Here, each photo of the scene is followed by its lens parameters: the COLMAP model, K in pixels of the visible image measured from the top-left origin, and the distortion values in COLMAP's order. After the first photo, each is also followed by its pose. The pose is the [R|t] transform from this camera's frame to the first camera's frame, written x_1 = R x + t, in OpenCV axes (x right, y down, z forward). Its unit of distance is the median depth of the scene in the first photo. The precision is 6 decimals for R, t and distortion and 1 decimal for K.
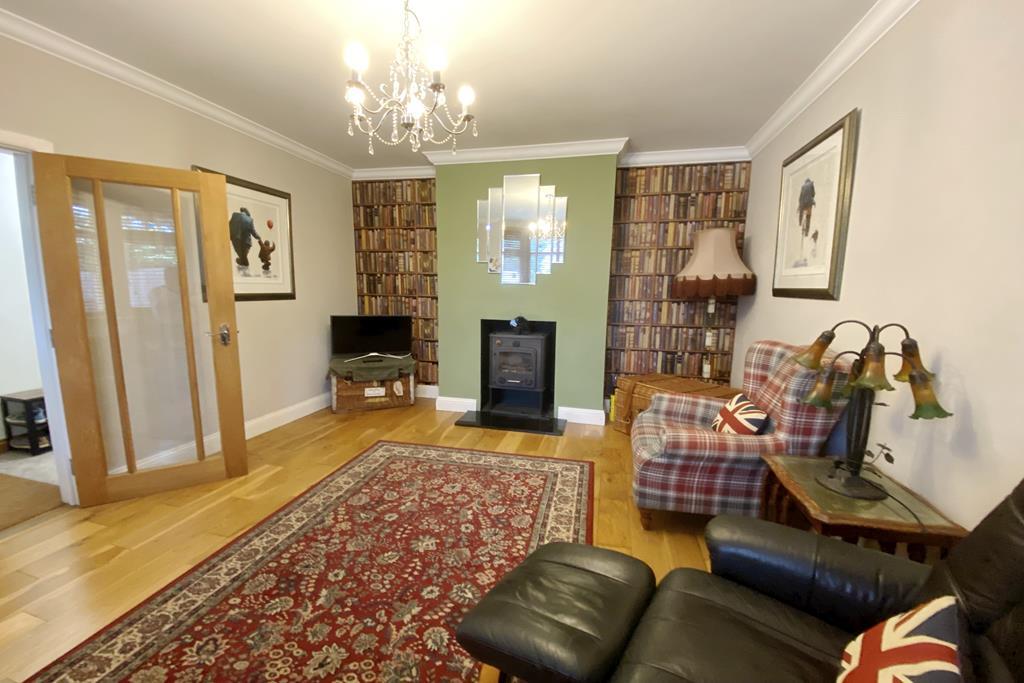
lens RADIAL K [[416.8, 0, 507.4], [0, 416.8, 348.0], [0, 0, 1]] dist [0.058277, -0.040093]
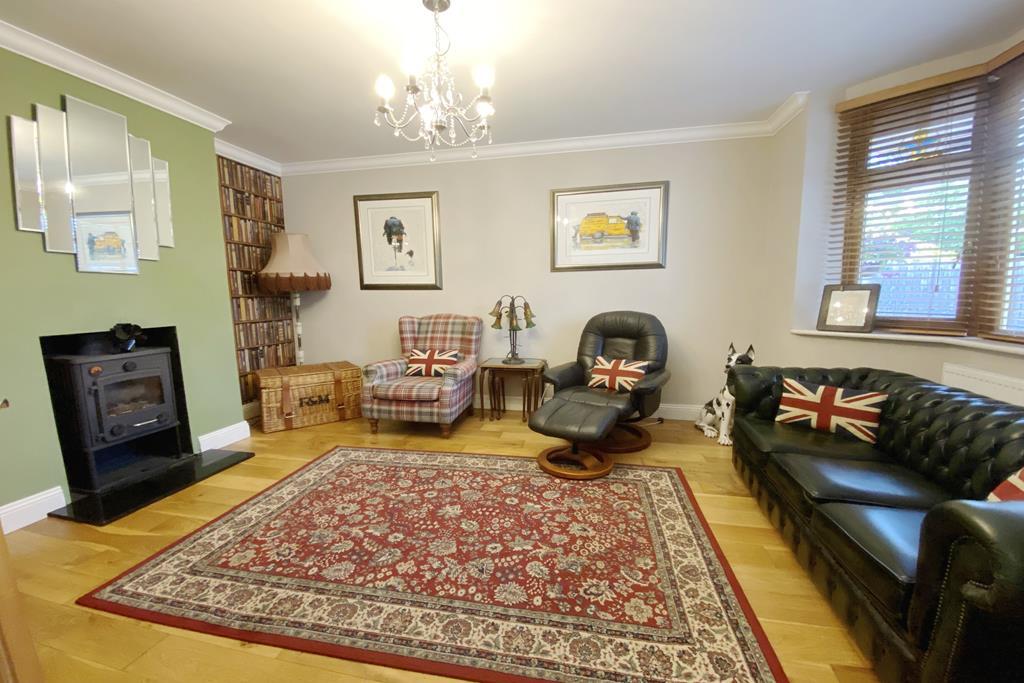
lens RADIAL K [[416.8, 0, 507.4], [0, 416.8, 348.0], [0, 0, 1]] dist [0.058277, -0.040093]
pose [[-0.030832, -0.135099, 0.990352, -1.009378], [0.155394, 0.978128, 0.138269, -0.058483], [-0.987371, 0.158158, -0.009164, 0.671178]]
